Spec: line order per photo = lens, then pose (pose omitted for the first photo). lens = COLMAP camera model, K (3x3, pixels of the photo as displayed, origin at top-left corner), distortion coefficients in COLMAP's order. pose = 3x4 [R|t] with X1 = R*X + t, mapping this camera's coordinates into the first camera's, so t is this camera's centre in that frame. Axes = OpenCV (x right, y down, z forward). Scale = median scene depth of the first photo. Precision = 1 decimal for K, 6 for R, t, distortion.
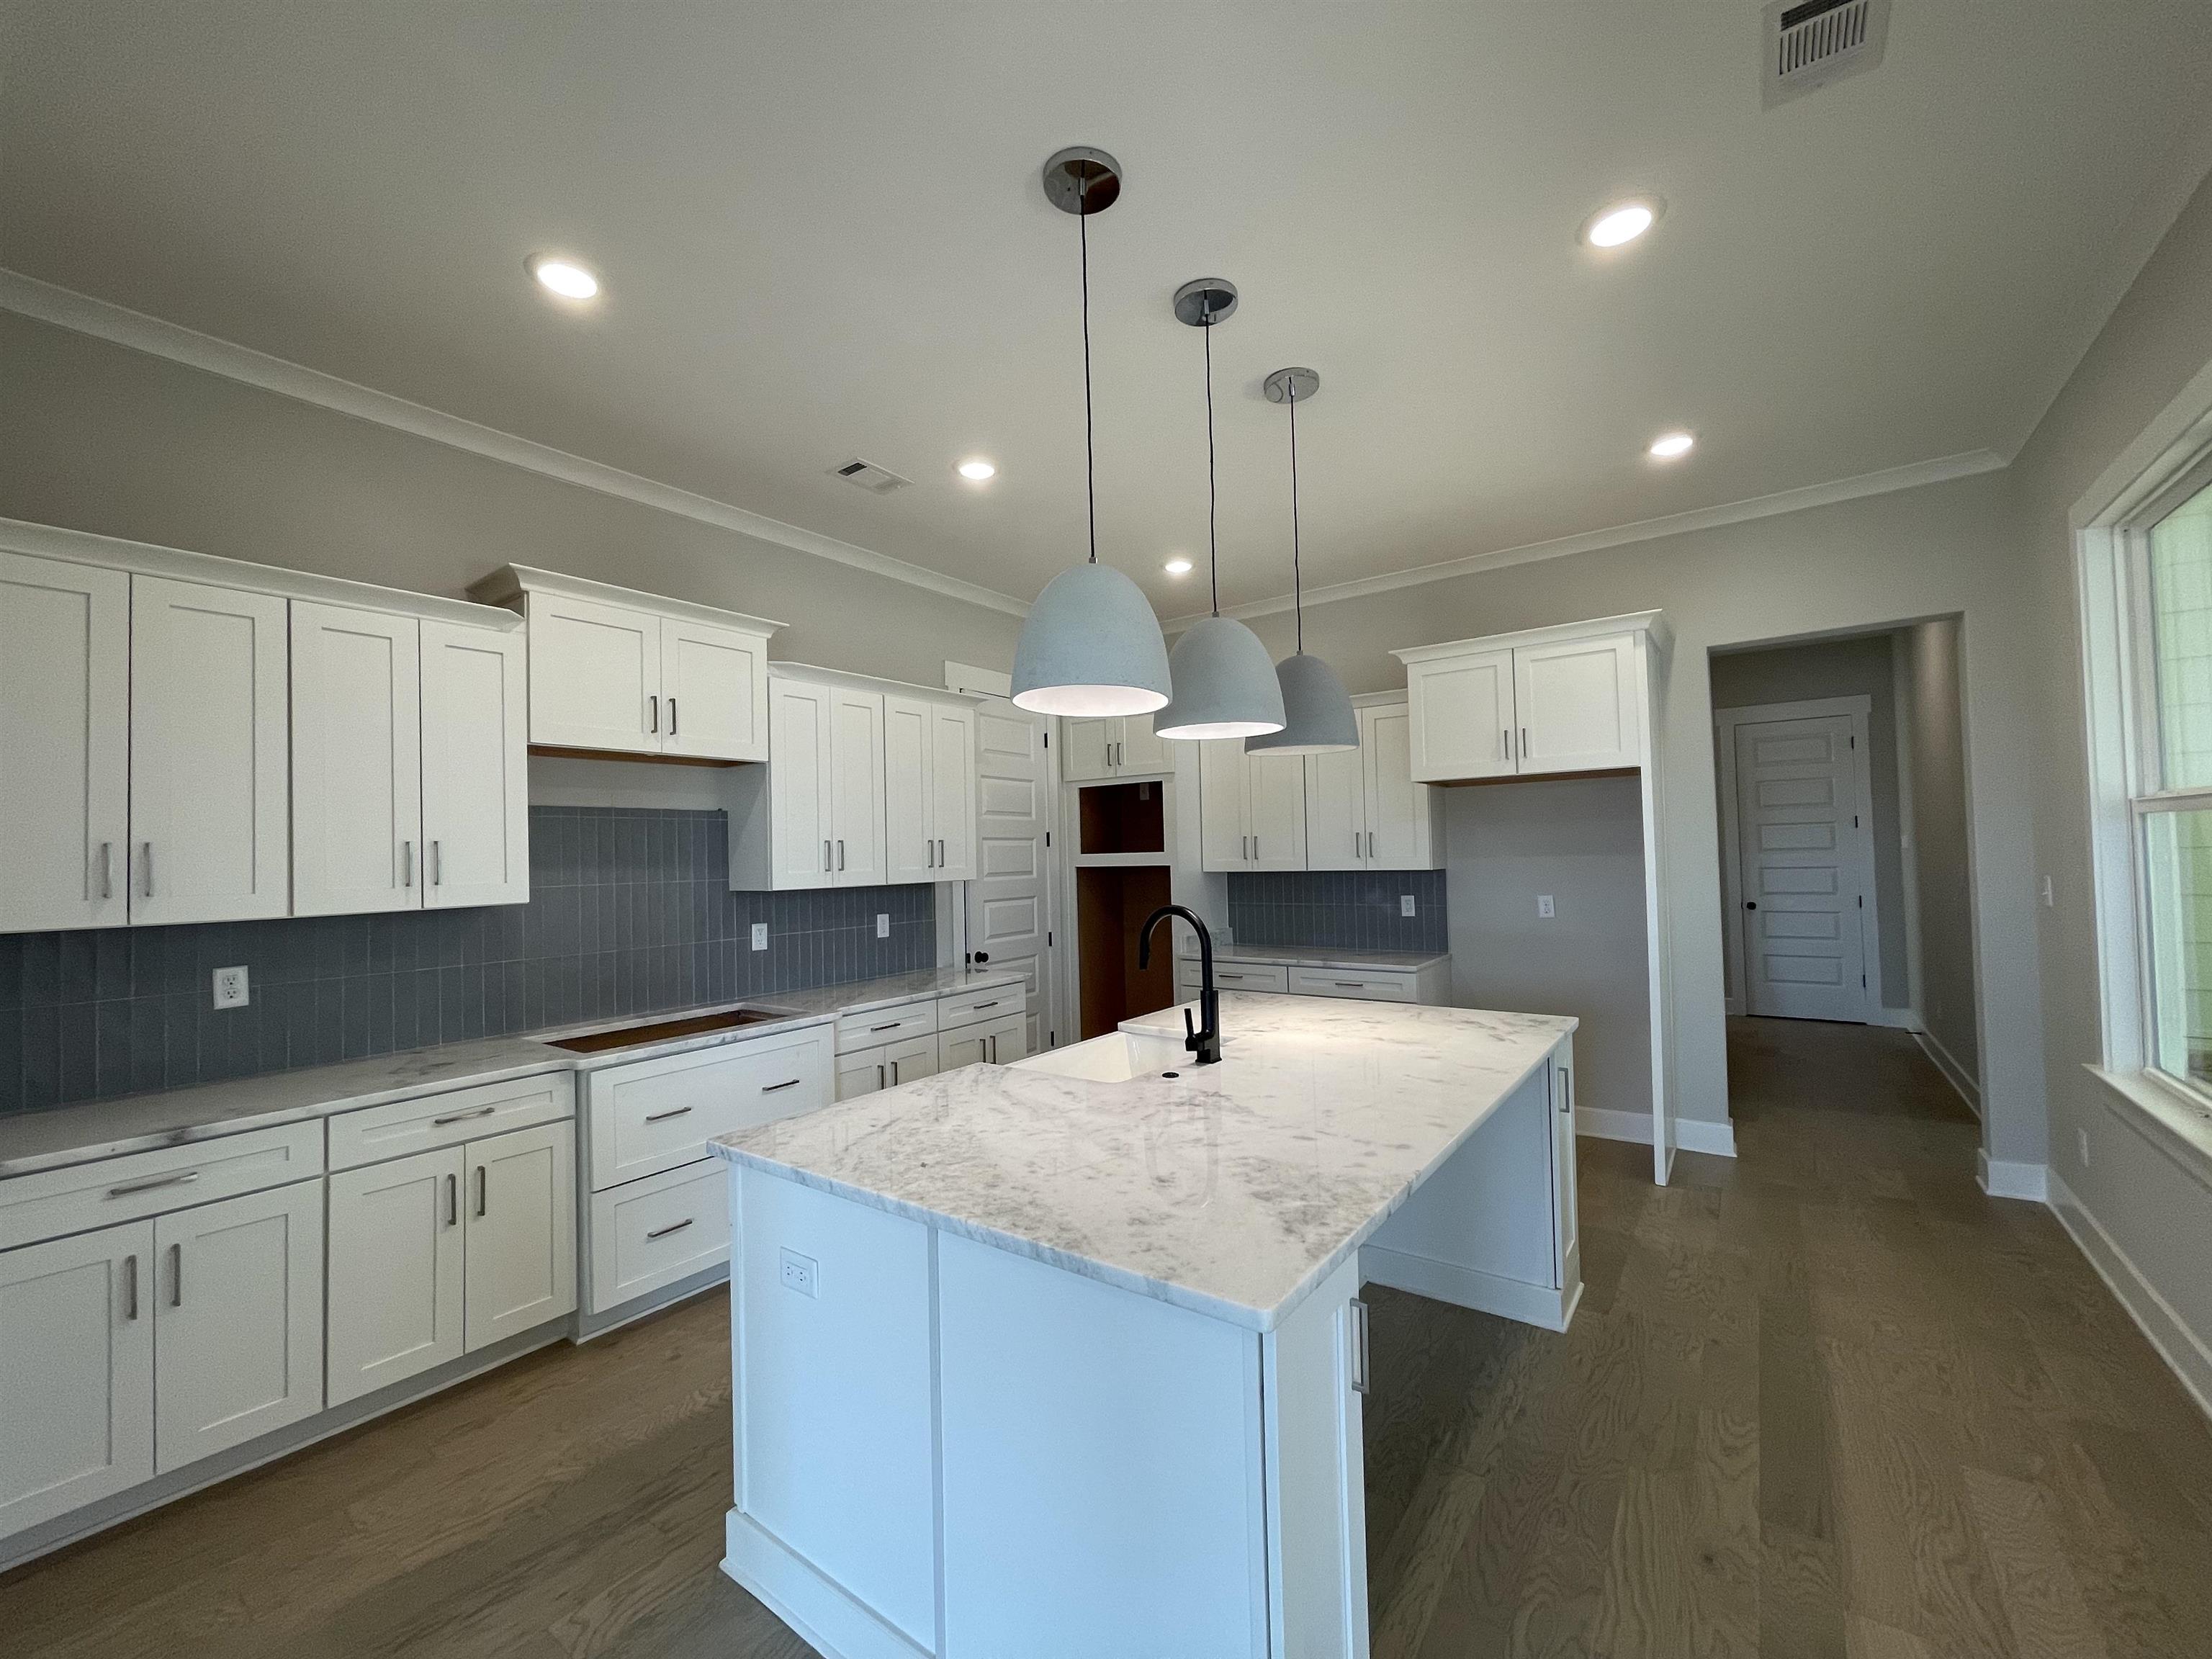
lens RADIAL K [[891.2, 0, 1097.1], [0, 891.2, 829.1], [0, 0, 1]] dist [0.001326, 0.000045]
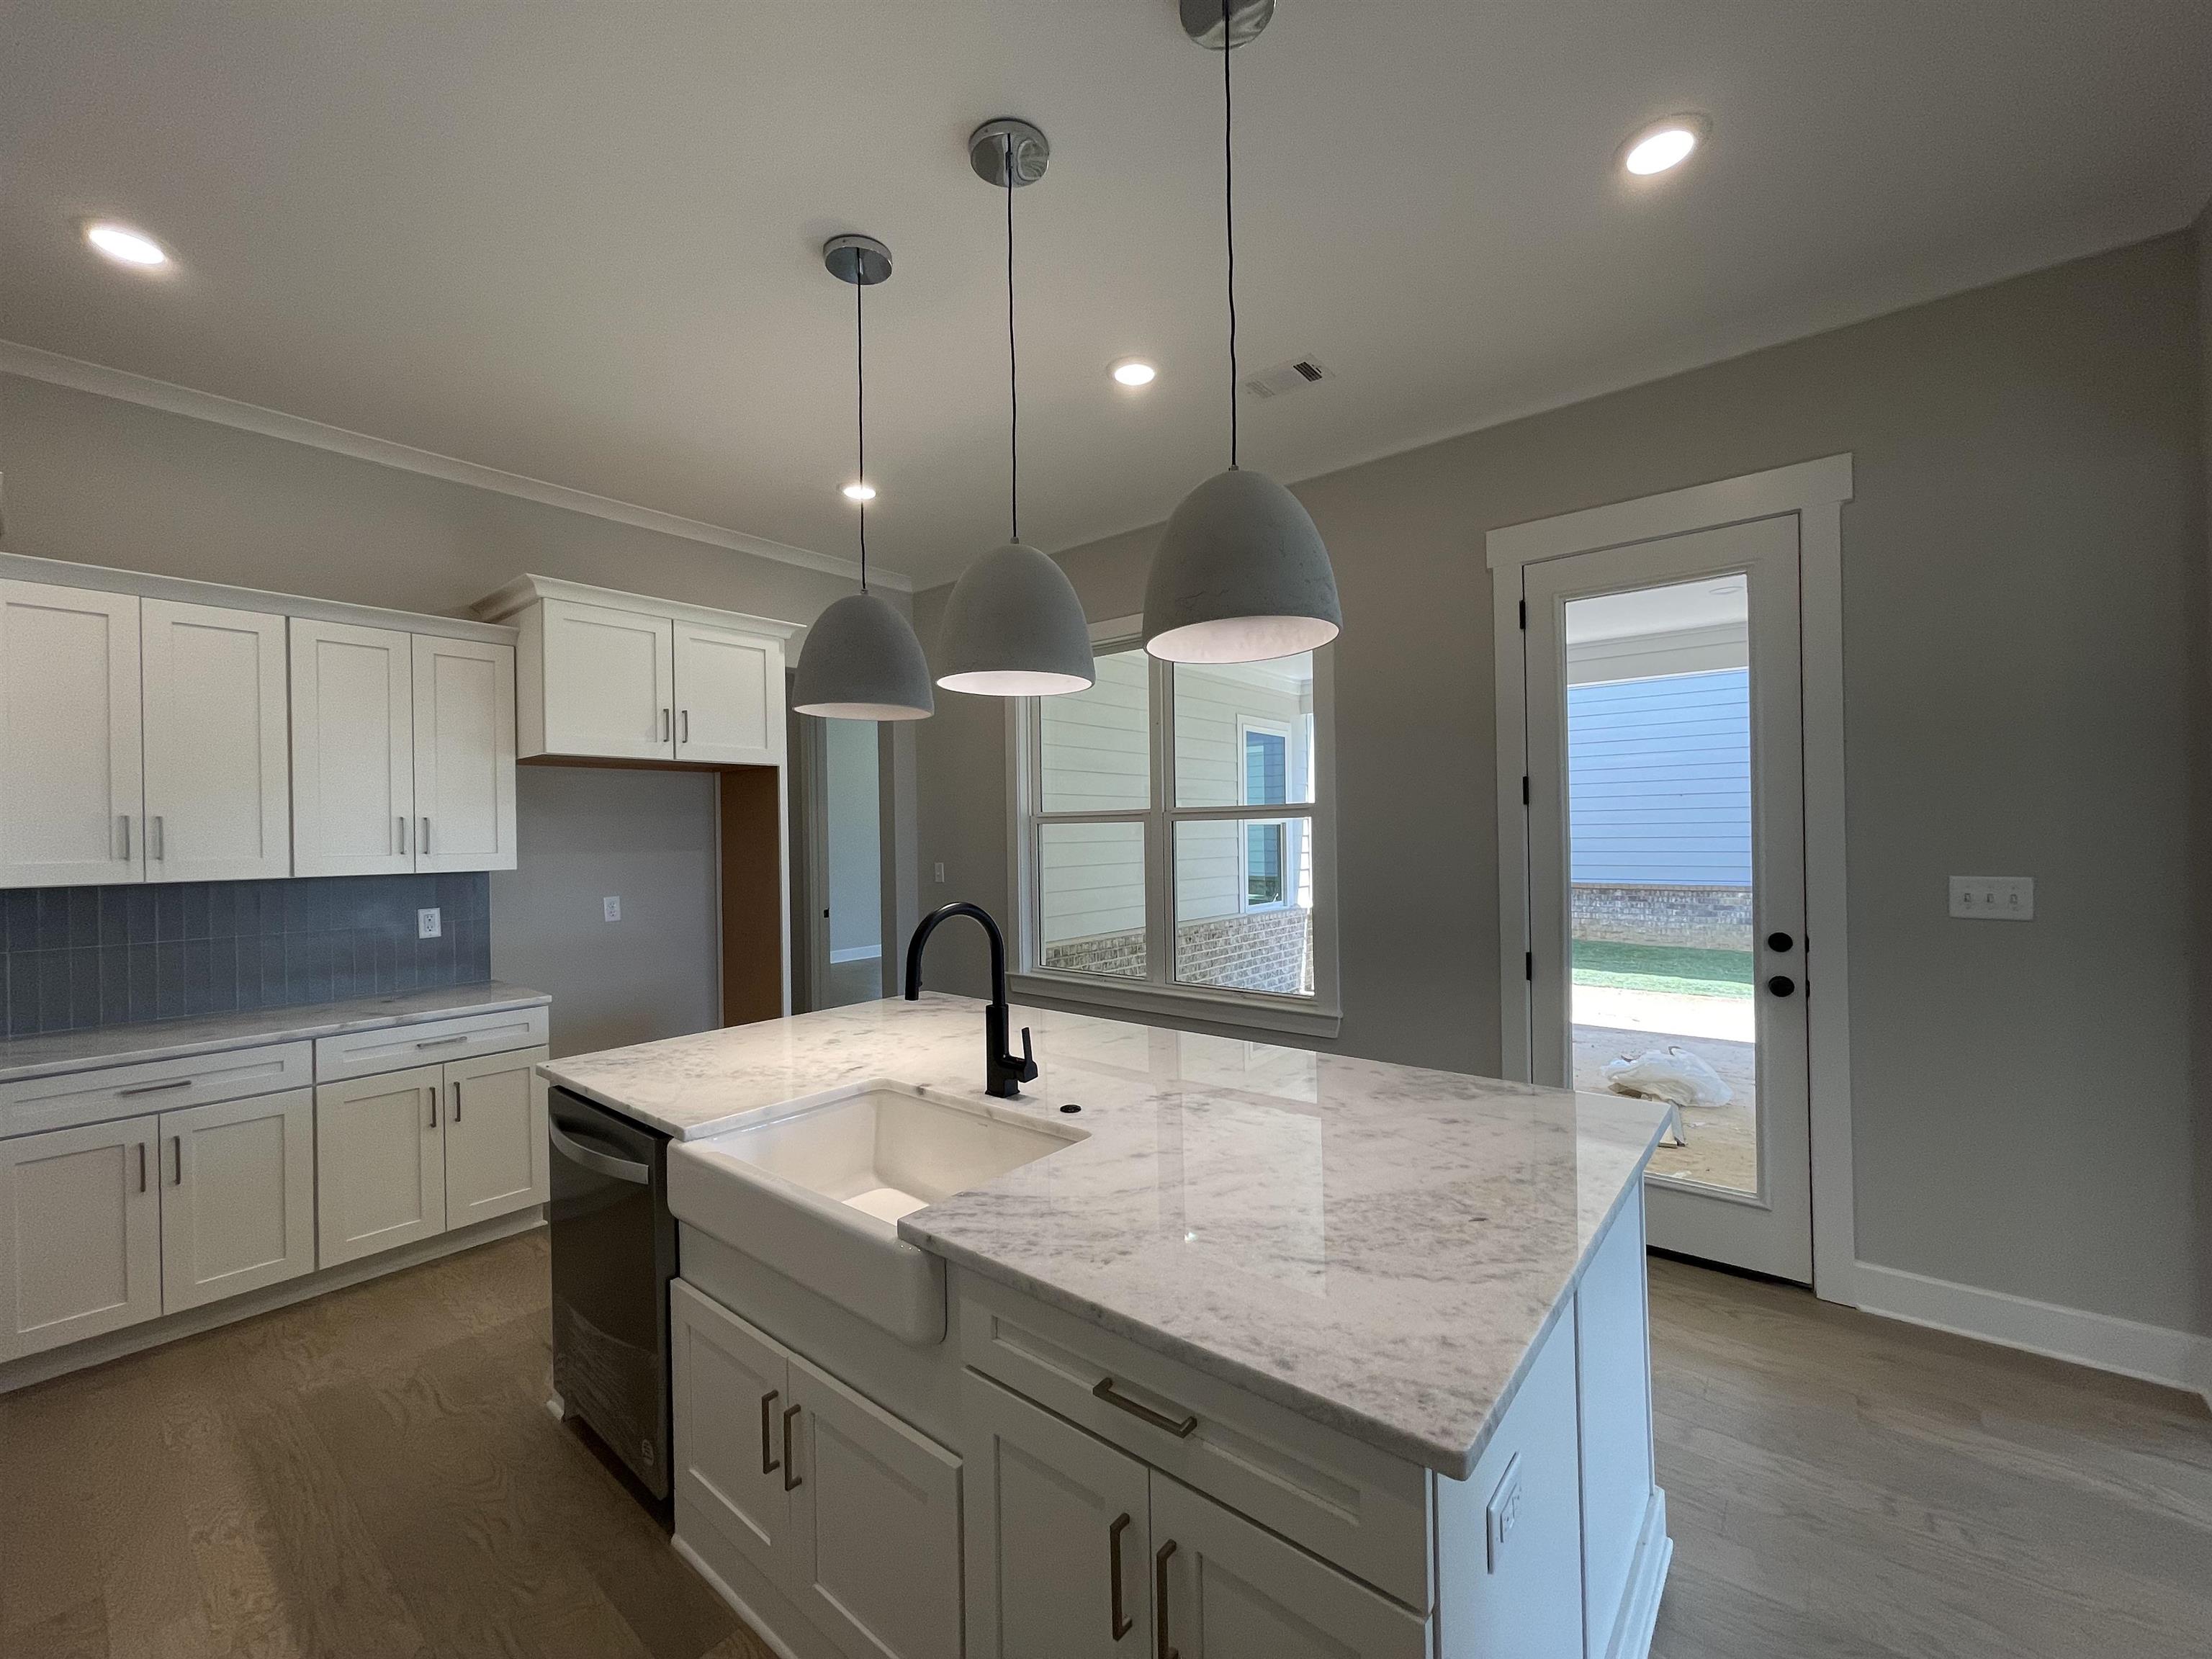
lens RADIAL K [[891.2, 0, 1096.8], [0, 891.2, 833.1], [0, 0, 1]] dist [0.001326, 0.000045]
pose [[0.060662, 0.020640, 0.997945, -0.907508], [-0.016754, 0.999666, -0.019657, 0.053351], [-0.998018, -0.015527, 0.060988, 1.169703]]
